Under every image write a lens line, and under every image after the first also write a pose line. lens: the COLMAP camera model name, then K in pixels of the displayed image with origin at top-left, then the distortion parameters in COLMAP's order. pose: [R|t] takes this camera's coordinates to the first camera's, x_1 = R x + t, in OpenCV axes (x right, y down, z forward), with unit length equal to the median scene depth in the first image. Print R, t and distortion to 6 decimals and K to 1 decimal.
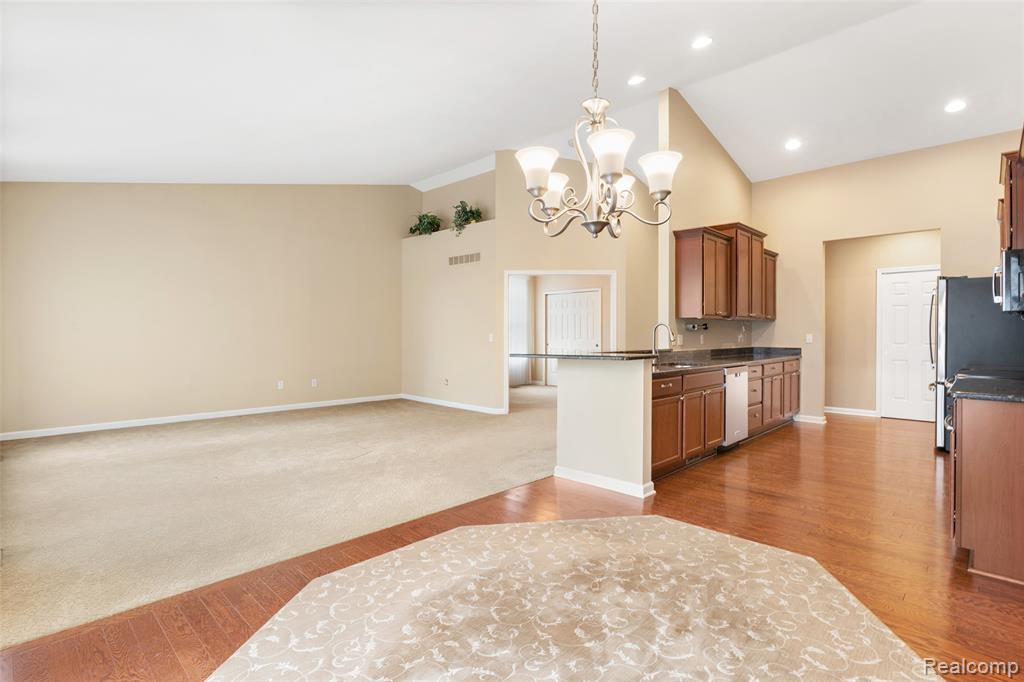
lens RADIAL K [[492.9, 0, 511.3], [0, 492.9, 344.4], [0, 0, 1]] dist [-0.004492, 0.000799]
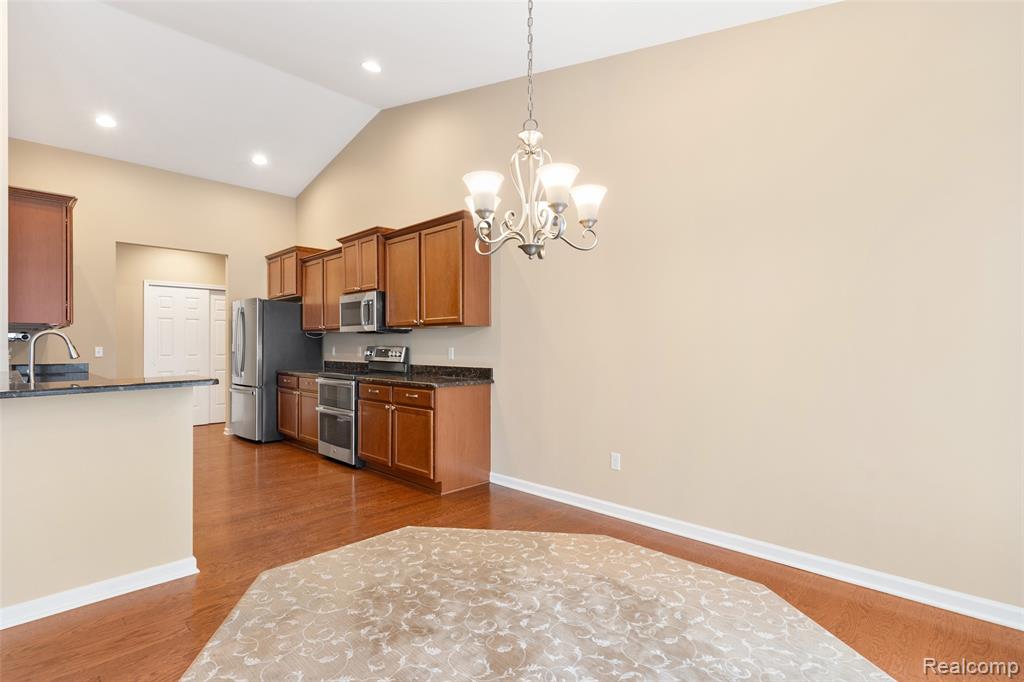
lens RADIAL K [[492.2, 0, 512.6], [0, 492.2, 346.7], [0, 0, 1]] dist [0.000550, -0.000210]
pose [[0.008351, -0.009565, 0.999919, -0.666093], [0.024497, 0.999656, 0.009358, -0.029716], [-0.999665, 0.024417, 0.008583, 0.744137]]
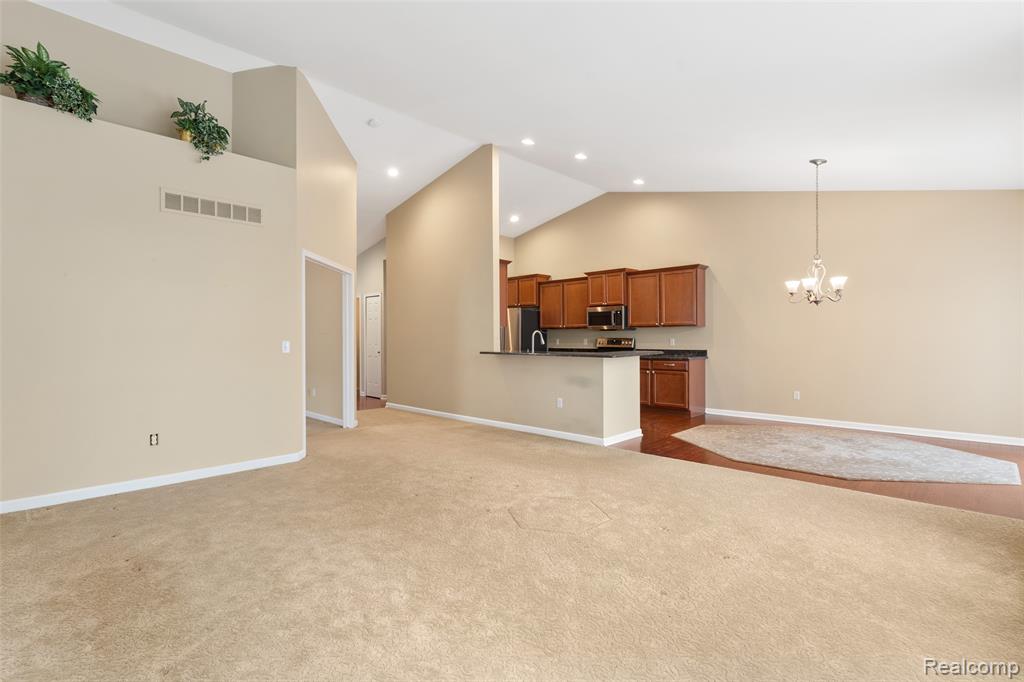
lens RADIAL K [[492.2, 0, 507.4], [0, 492.2, 341.1], [0, 0, 1]] dist [0.000550, -0.000210]
pose [[0.002285, -0.009188, 0.999955, -2.055691], [0.025336, 0.999637, 0.009128, -0.057627], [-0.999676, 0.025314, 0.002517, 2.095025]]
